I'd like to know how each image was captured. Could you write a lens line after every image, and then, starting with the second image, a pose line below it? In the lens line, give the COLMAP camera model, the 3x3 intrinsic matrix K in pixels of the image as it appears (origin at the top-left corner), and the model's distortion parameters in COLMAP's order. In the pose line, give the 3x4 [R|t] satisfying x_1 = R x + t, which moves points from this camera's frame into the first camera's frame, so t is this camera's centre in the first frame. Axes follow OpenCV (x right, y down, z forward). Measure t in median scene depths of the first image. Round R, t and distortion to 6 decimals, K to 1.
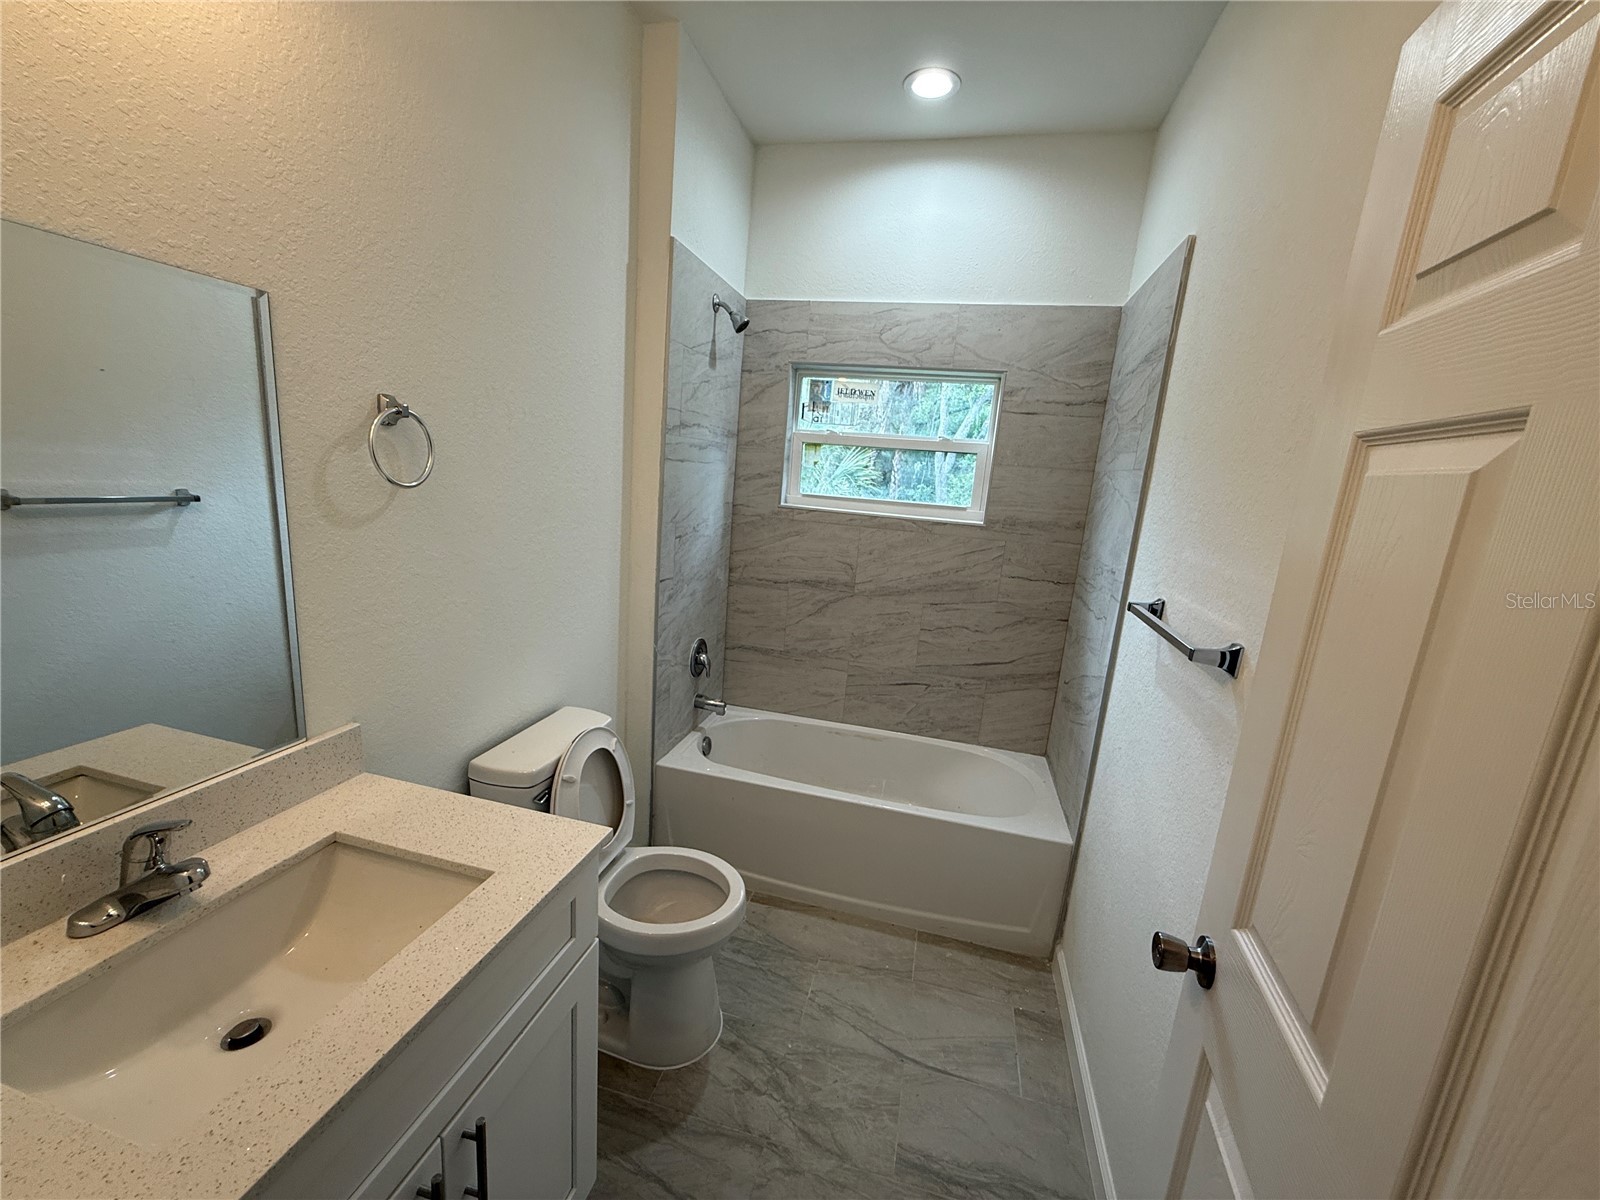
lens RADIAL K [[639.2, 0, 794.9], [0, 639.2, 603.9], [0, 0, 1]] dist [0.008369, 0.000210]
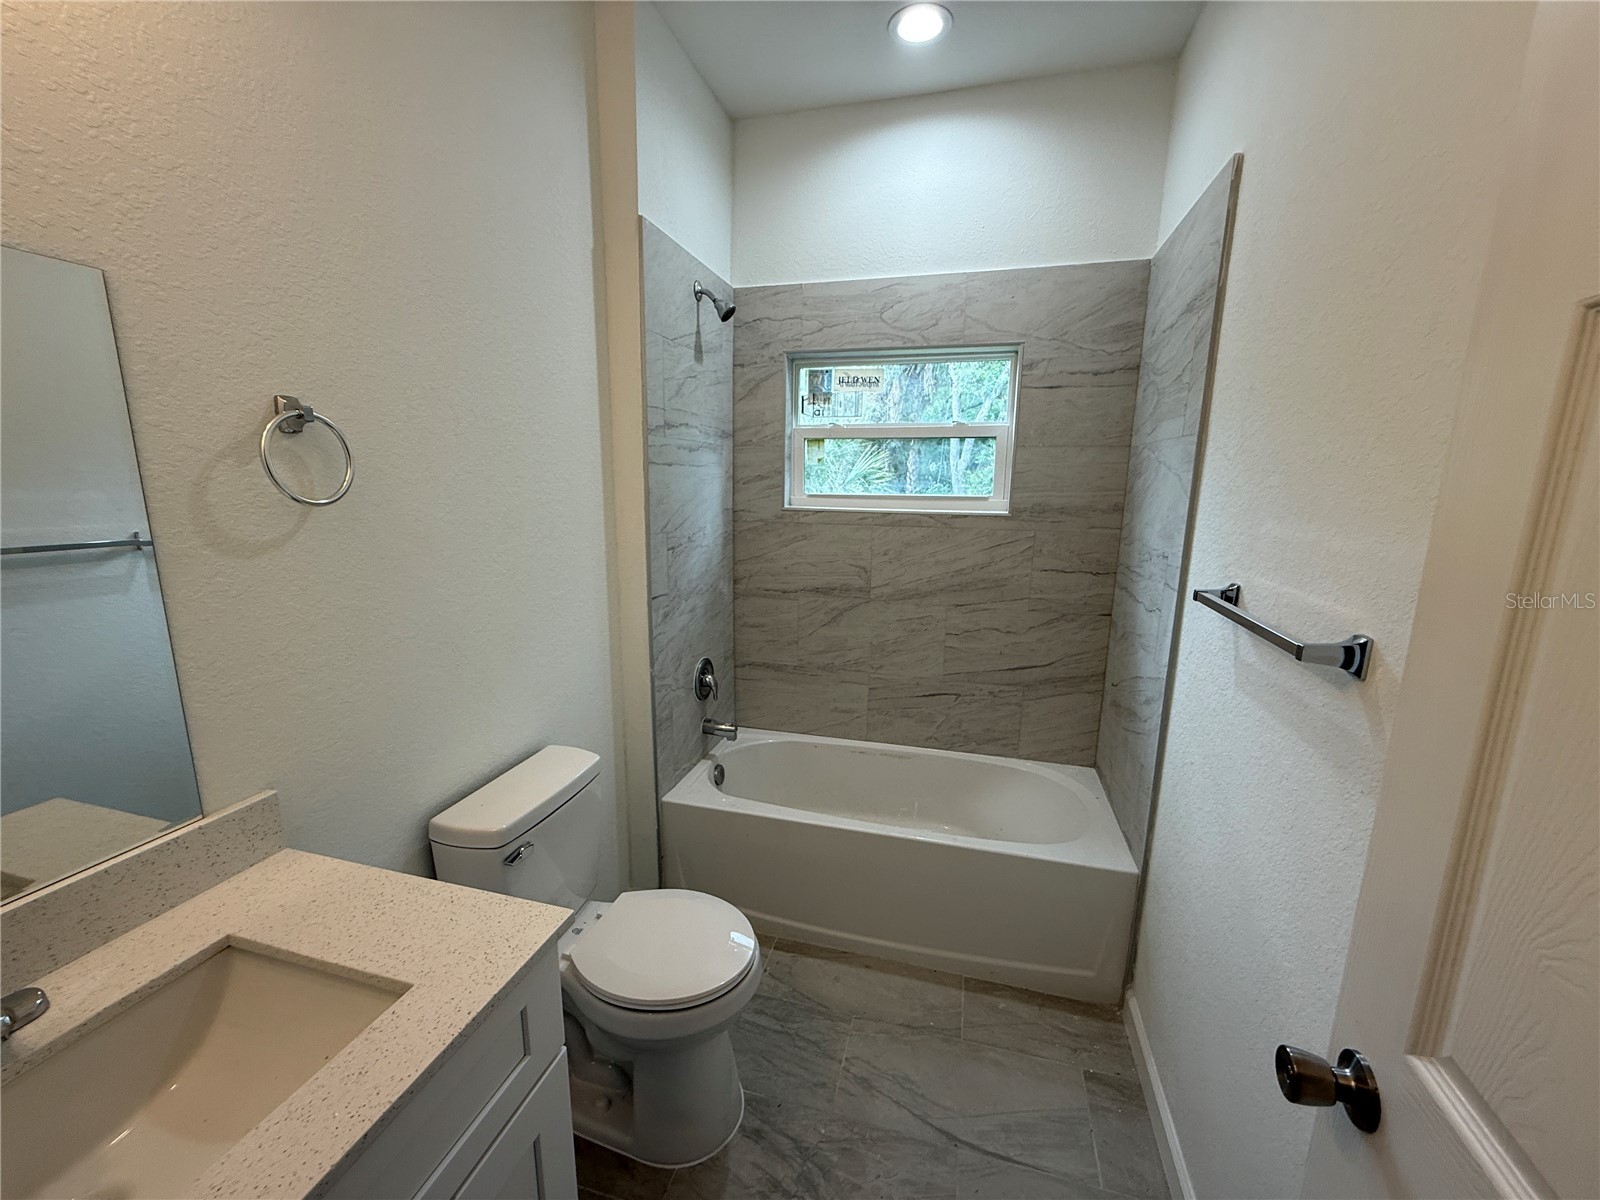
lens RADIAL K [[639.2, 0, 794.9], [0, 639.2, 603.9], [0, 0, 1]] dist [0.008369, 0.000210]
pose [[0.997559, -0.059810, -0.036027, 0.022400], [0.059272, 0.998117, -0.015805, -0.001521], [0.036904, 0.013631, 0.999226, 0.105242]]
